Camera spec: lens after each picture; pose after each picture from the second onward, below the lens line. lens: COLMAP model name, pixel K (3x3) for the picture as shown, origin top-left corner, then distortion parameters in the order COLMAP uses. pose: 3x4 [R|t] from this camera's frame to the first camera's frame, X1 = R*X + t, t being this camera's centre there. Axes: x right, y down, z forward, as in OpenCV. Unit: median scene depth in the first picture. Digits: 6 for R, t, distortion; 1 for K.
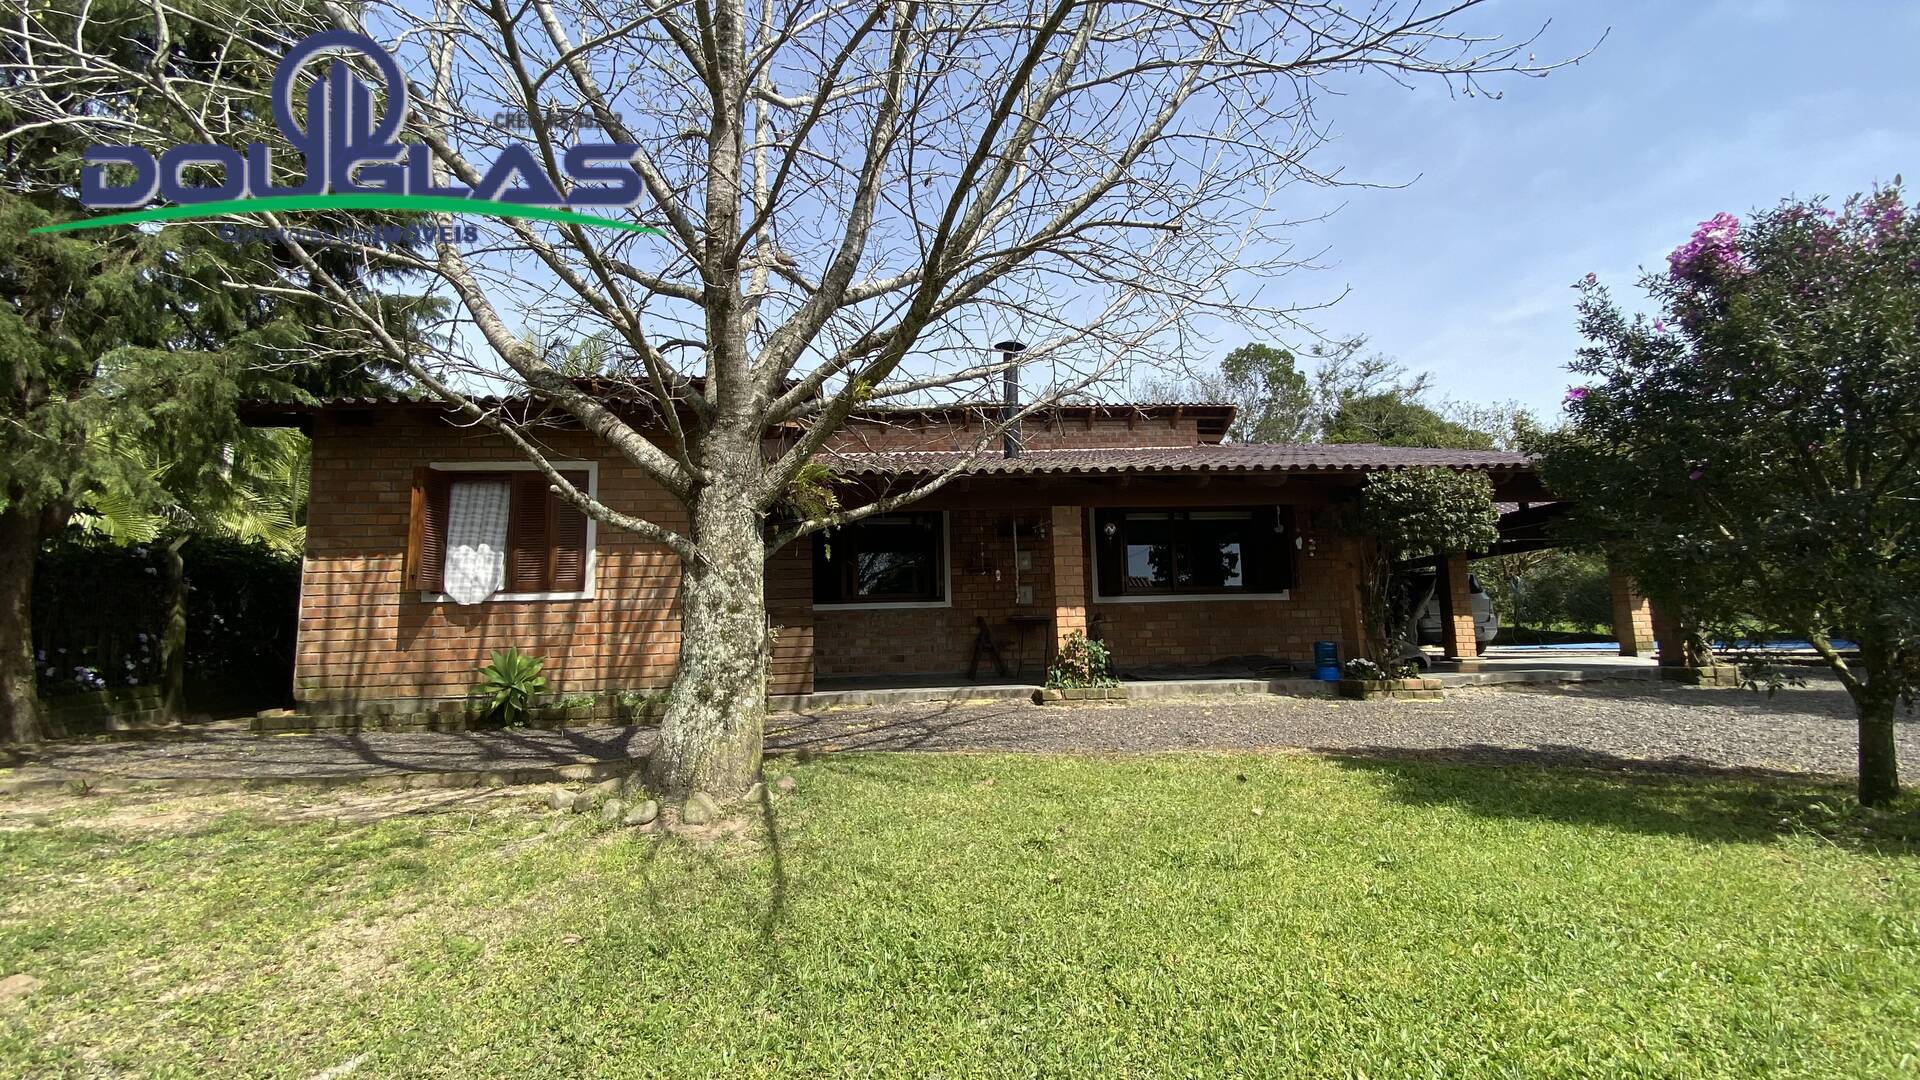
lens RADIAL K [[789.2, 0, 960.0], [0, 789.2, 540.0], [0, 0, 1]] dist [0.048973, -0.045122]
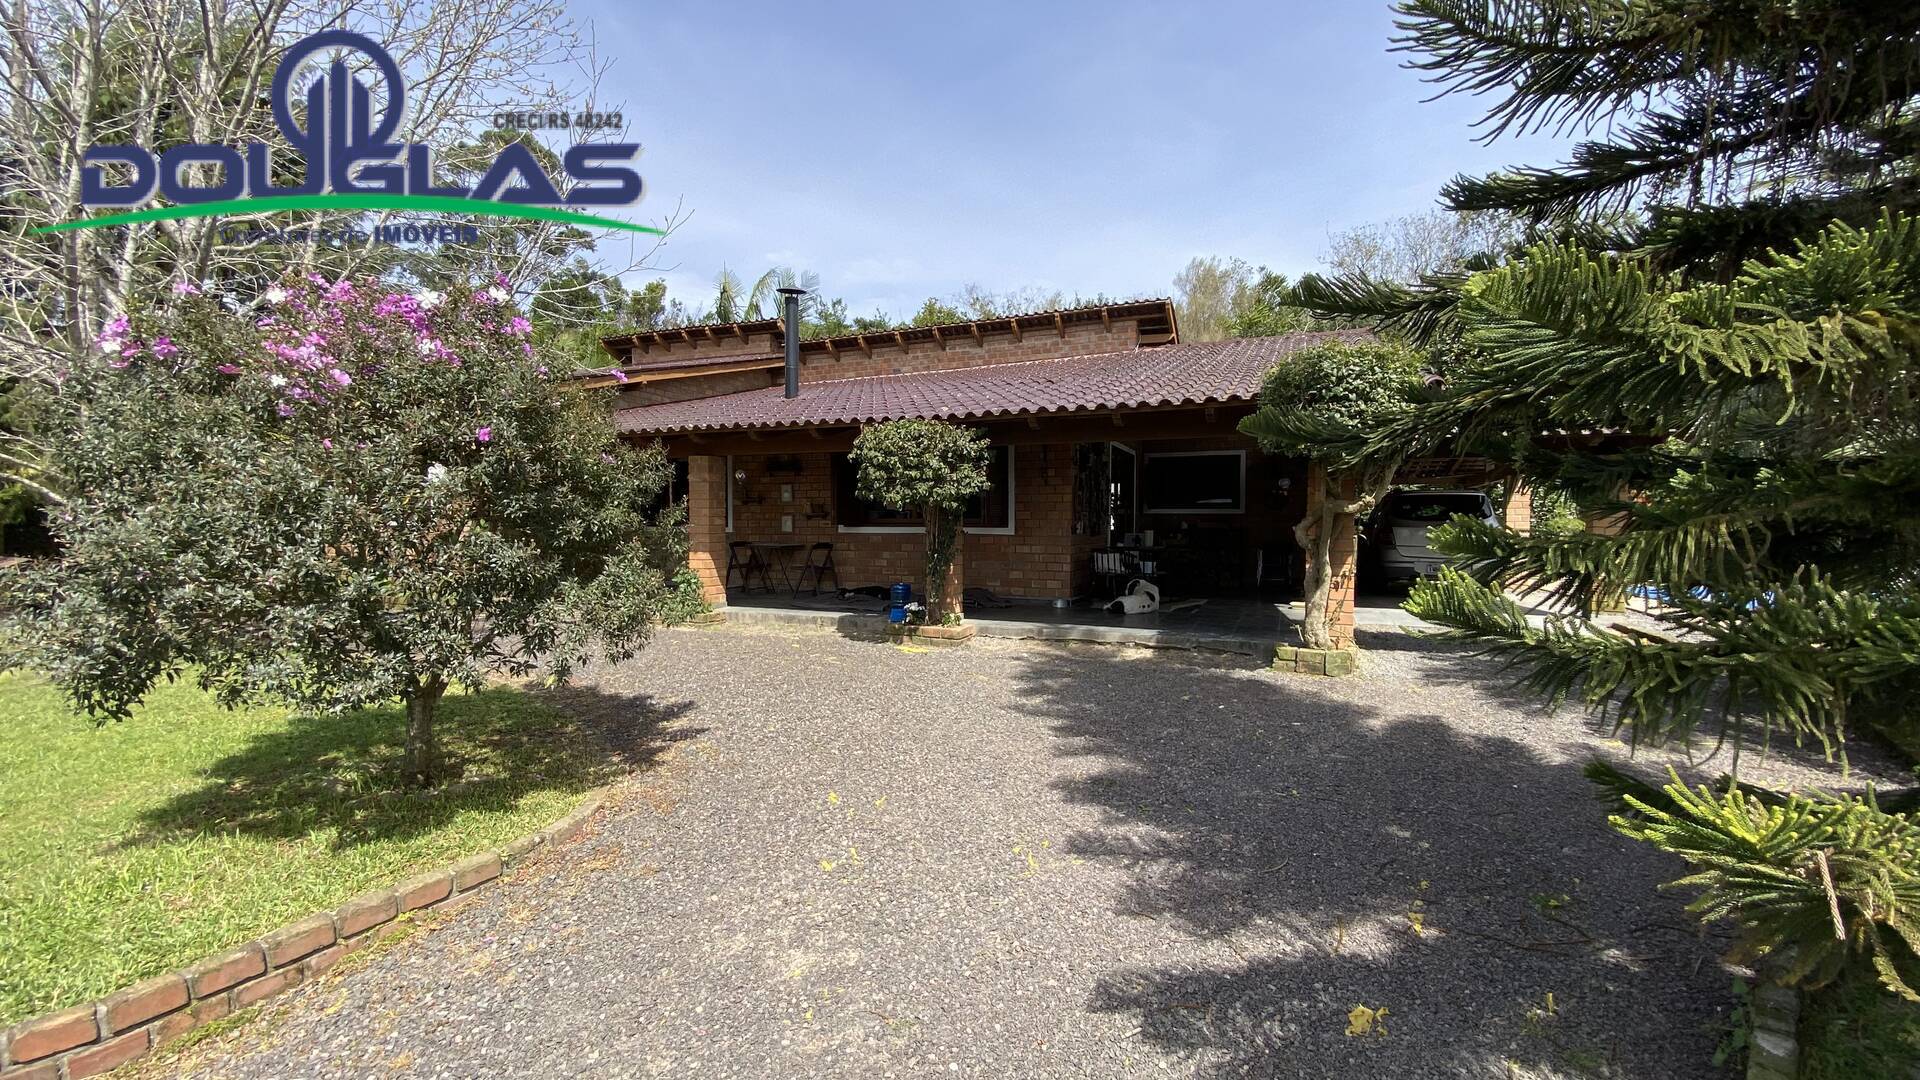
lens RADIAL K [[789.2, 0, 960.0], [0, 789.2, 540.0], [0, 0, 1]] dist [0.048973, -0.045122]
pose [[0.875926, 0.041369, -0.480668, 1.128818], [0.034247, 0.988472, 0.147482, -0.087071], [0.481228, -0.145645, 0.864412, 0.172448]]
